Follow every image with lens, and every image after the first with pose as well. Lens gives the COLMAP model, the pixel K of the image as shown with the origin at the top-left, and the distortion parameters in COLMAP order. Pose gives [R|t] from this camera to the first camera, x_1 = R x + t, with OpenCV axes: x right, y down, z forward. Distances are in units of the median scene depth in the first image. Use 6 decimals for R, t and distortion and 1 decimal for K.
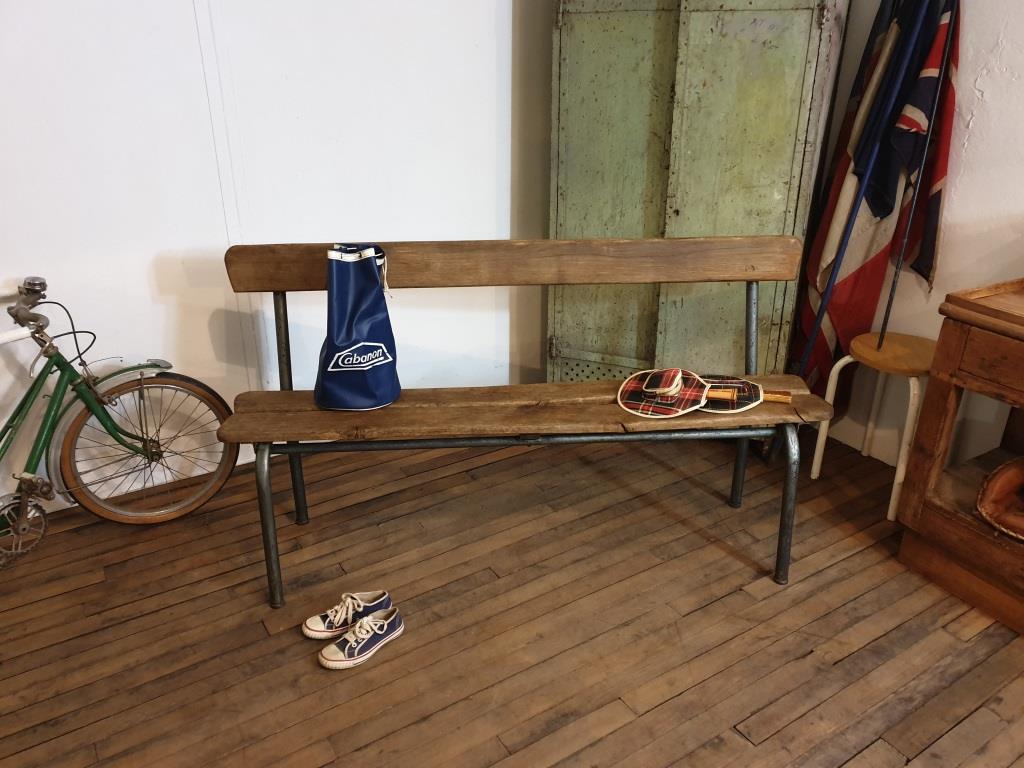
lens RADIAL K [[804.4, 0, 519.0], [0, 804.4, 378.1], [0, 0, 1]] dist [0.031230, -0.008145]
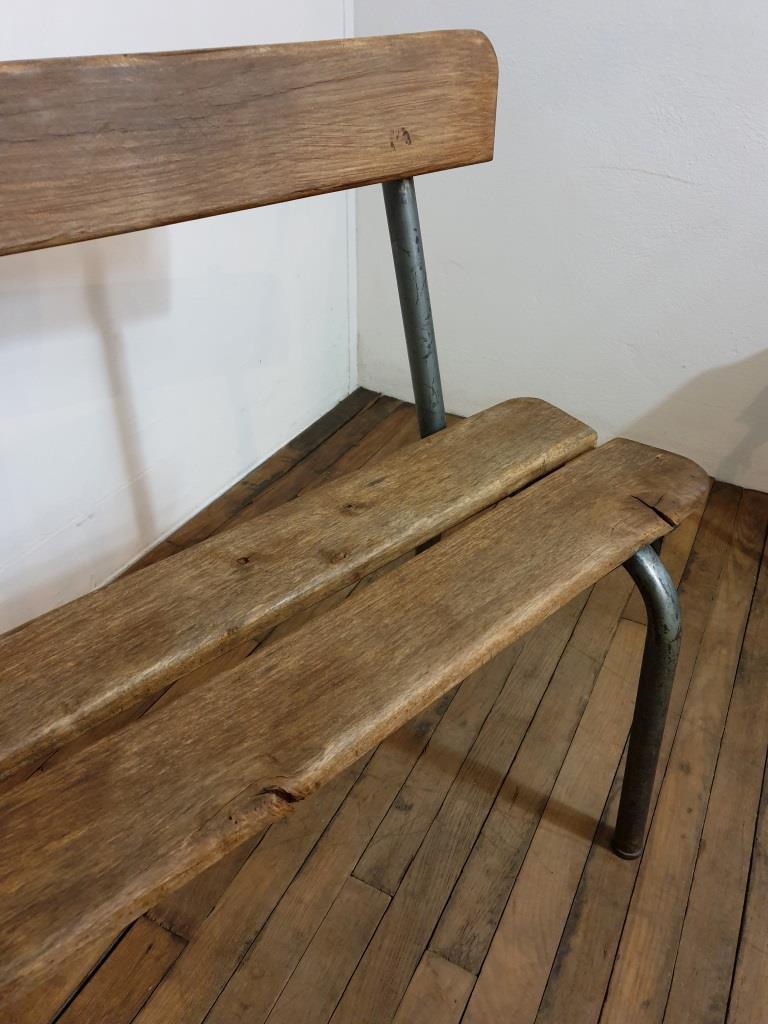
lens RADIAL K [[804.4, 0, 380.7], [0, 804.4, 509.3], [0, 0, 1]] dist [0.031230, -0.008145]
pose [[0.870356, -0.281920, 0.403734, -0.092138], [0.188786, 0.948282, 0.255190, -0.149998], [-0.454797, -0.145887, 0.878565, 0.897506]]
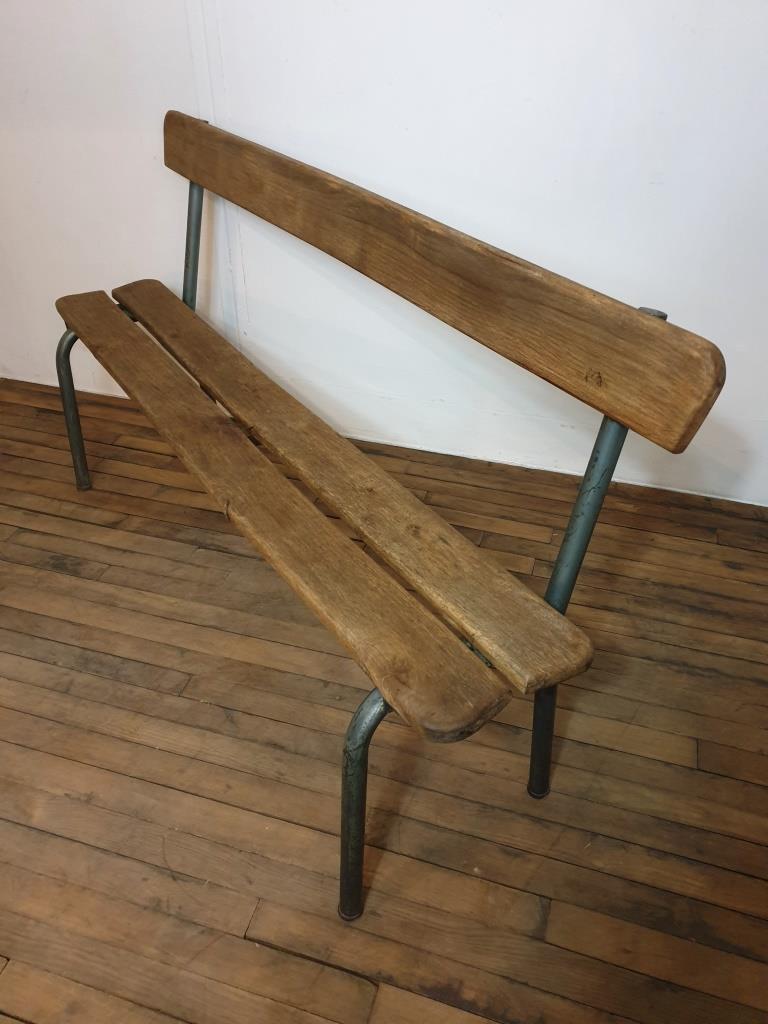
lens RADIAL K [[804.4, 0, 381.3], [0, 804.4, 514.2], [0, 0, 1]] dist [0.031230, -0.008145]
pose [[0.636010, 0.456090, -0.622474, 0.490945], [-0.298085, 0.889240, 0.346984, -0.207002], [0.711785, -0.035135, 0.701519, 0.675887]]
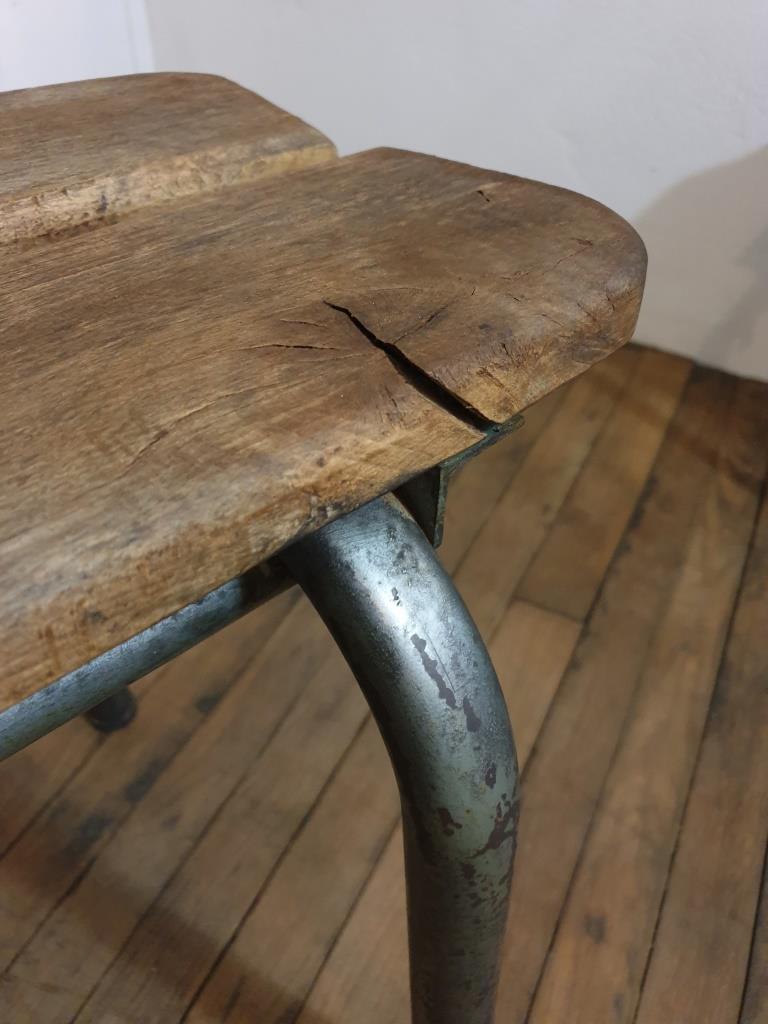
lens RADIAL K [[804.4, 0, 378.8], [0, 804.4, 513.2], [0, 0, 1]] dist [0.031230, -0.008145]
pose [[0.867944, -0.318738, 0.380893, 0.131152], [0.174637, 0.913790, 0.366729, -0.046102], [-0.464946, -0.251782, 0.848782, 1.092893]]
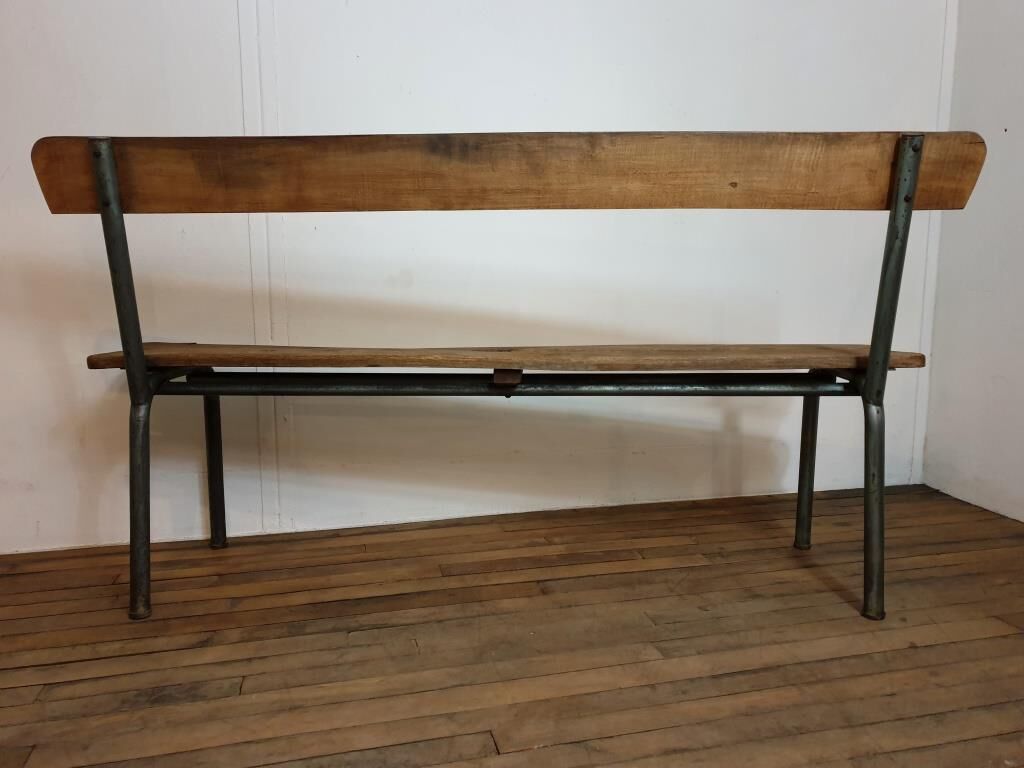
lens RADIAL K [[804.4, 0, 516.9], [0, 804.4, 375.2], [0, 0, 1]] dist [0.031230, -0.008145]
pose [[0.945090, 0.028380, -0.325577, 0.145687], [-0.117851, 0.958789, -0.258524, 0.165908], [0.304822, 0.282698, 0.909486, 0.535117]]
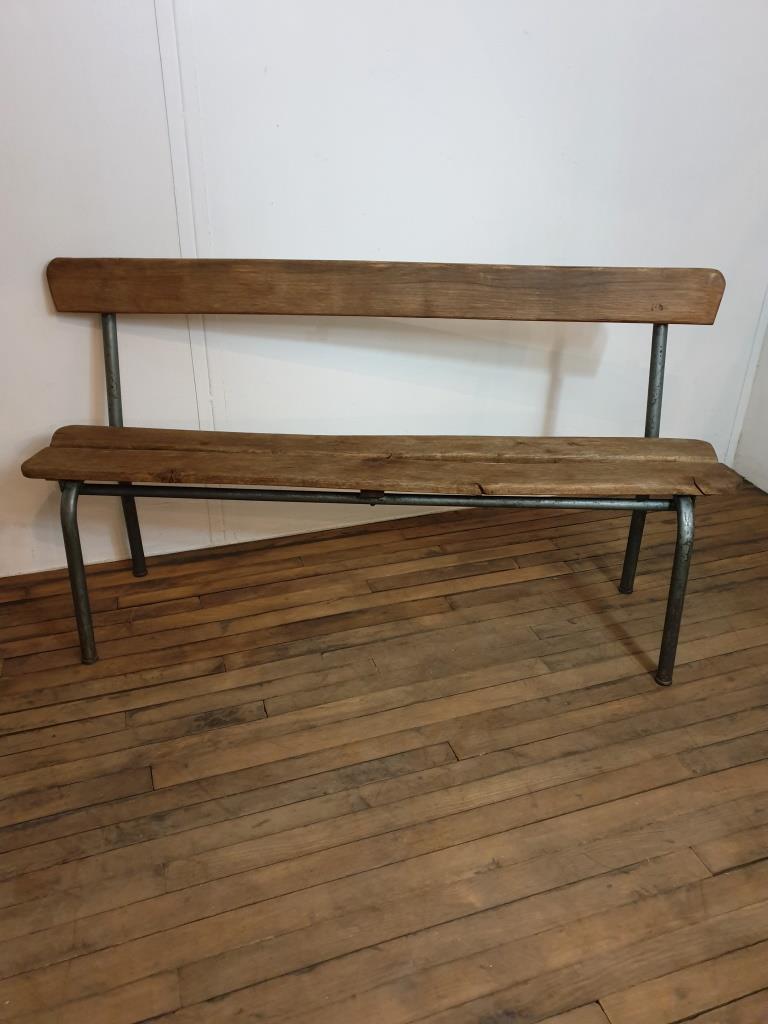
lens RADIAL K [[804.4, 0, 374.6], [0, 804.4, 515.2], [0, 0, 1]] dist [0.031230, -0.008145]
pose [[0.967952, 0.120260, -0.220470, 0.040914], [-0.100891, 0.990143, 0.097144, -0.043590], [0.229980, -0.071787, 0.970544, 0.292264]]
